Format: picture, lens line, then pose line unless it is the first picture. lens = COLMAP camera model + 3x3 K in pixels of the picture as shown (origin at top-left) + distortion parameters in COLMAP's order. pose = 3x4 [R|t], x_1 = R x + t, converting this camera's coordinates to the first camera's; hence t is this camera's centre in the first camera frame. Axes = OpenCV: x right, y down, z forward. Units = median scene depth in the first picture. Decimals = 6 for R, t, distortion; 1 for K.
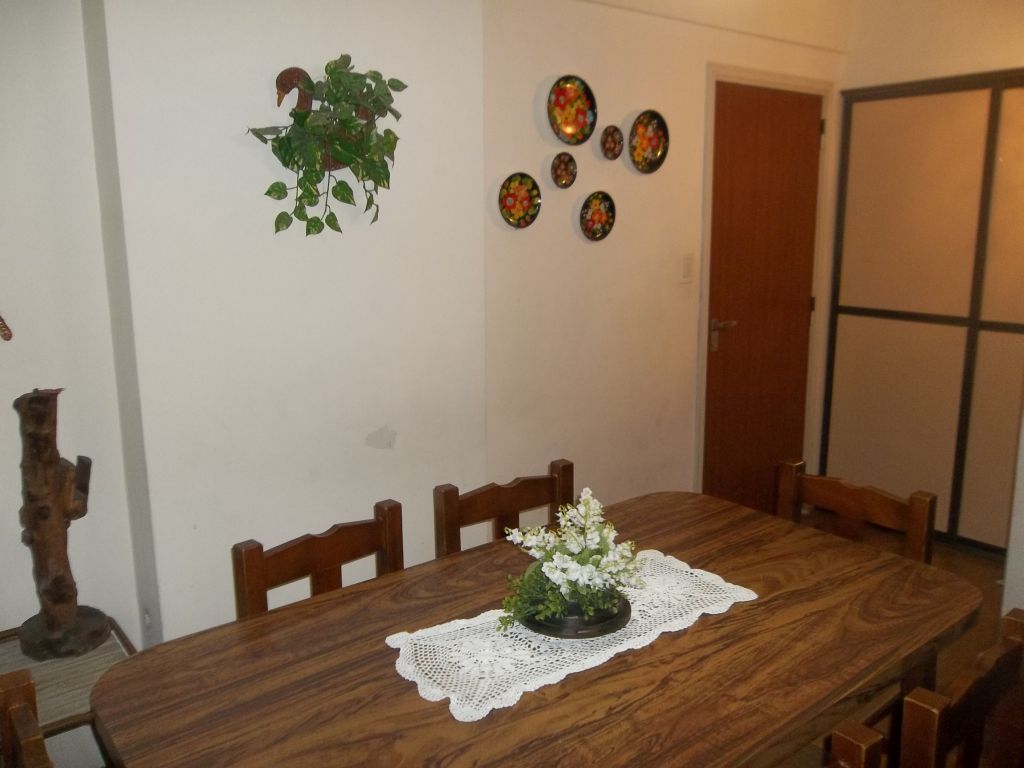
lens RADIAL K [[840.4, 0, 519.1], [0, 840.4, 377.6], [0, 0, 1]] dist [-0.006142, 0.001419]
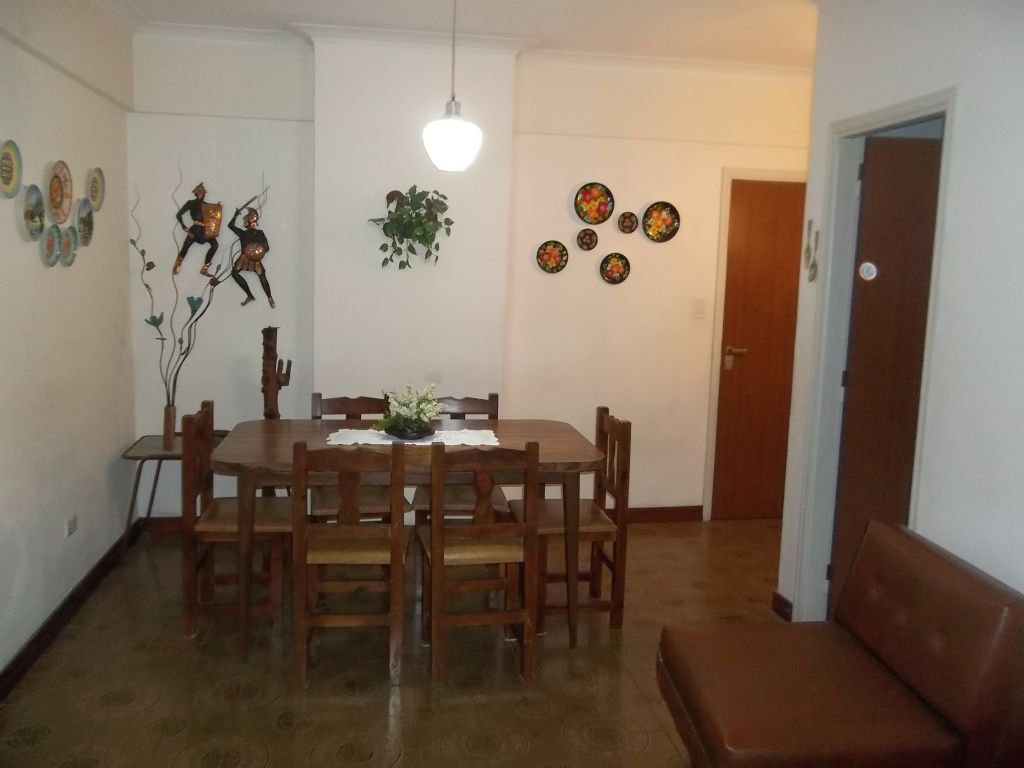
lens RADIAL K [[840.4, 0, 519.1], [0, 840.4, 377.6], [0, 0, 1]] dist [-0.006142, 0.001419]
pose [[0.871433, 0.098305, -0.480563, 0.755442], [-0.129638, 0.991033, -0.032353, 0.089884], [0.473073, 0.090492, 0.876363, -0.473171]]
